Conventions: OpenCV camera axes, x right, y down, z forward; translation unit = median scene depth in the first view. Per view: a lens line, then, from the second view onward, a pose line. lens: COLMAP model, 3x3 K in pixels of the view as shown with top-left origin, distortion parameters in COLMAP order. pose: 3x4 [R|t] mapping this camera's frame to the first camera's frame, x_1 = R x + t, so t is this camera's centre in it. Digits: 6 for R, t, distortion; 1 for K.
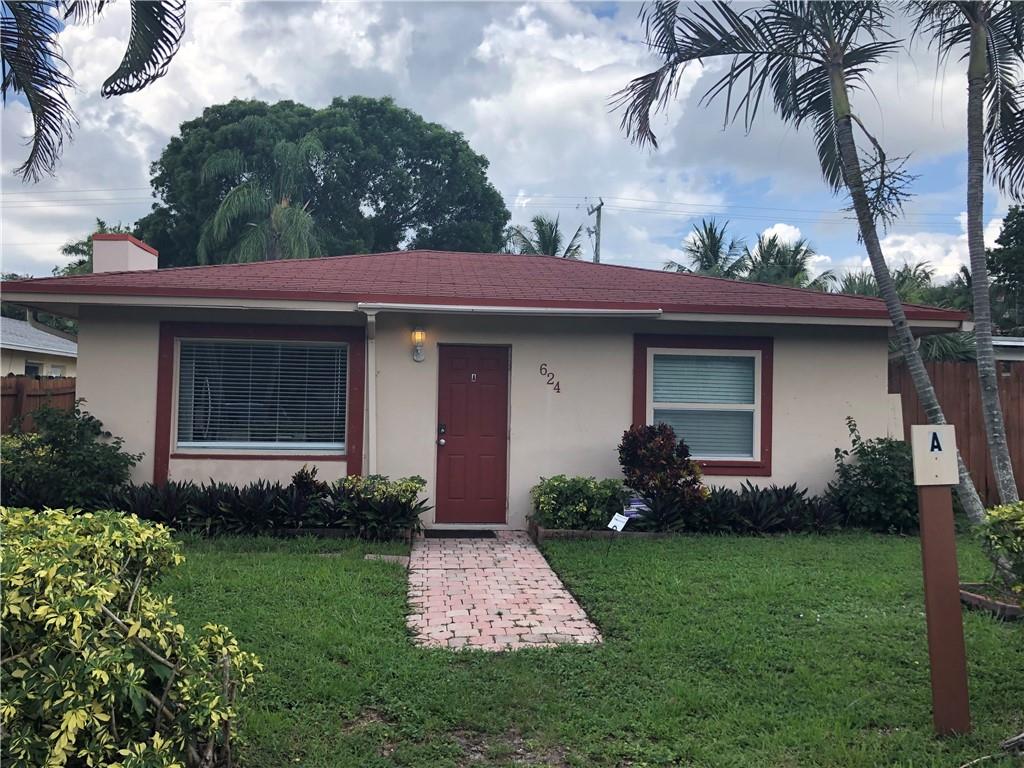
lens RADIAL K [[841.8, 0, 512.0], [0, 841.8, 384.0], [0, 0, 1]] dist [-0.007008, -0.002331]
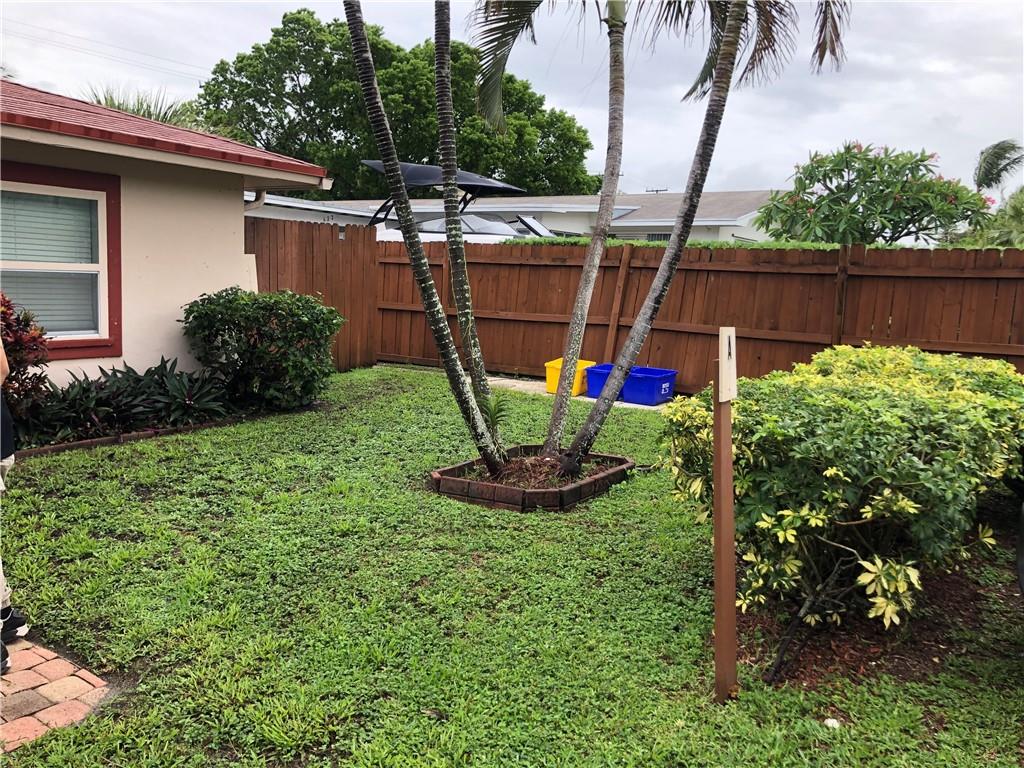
lens RADIAL K [[841.8, 0, 512.0], [0, 841.8, 384.0], [0, 0, 1]] dist [-0.007008, -0.002331]
pose [[0.610157, -0.093083, 0.786794, -0.090918], [-0.049410, 0.986671, 0.155047, -0.004895], [-0.790739, -0.133479, 0.597424, 0.237889]]
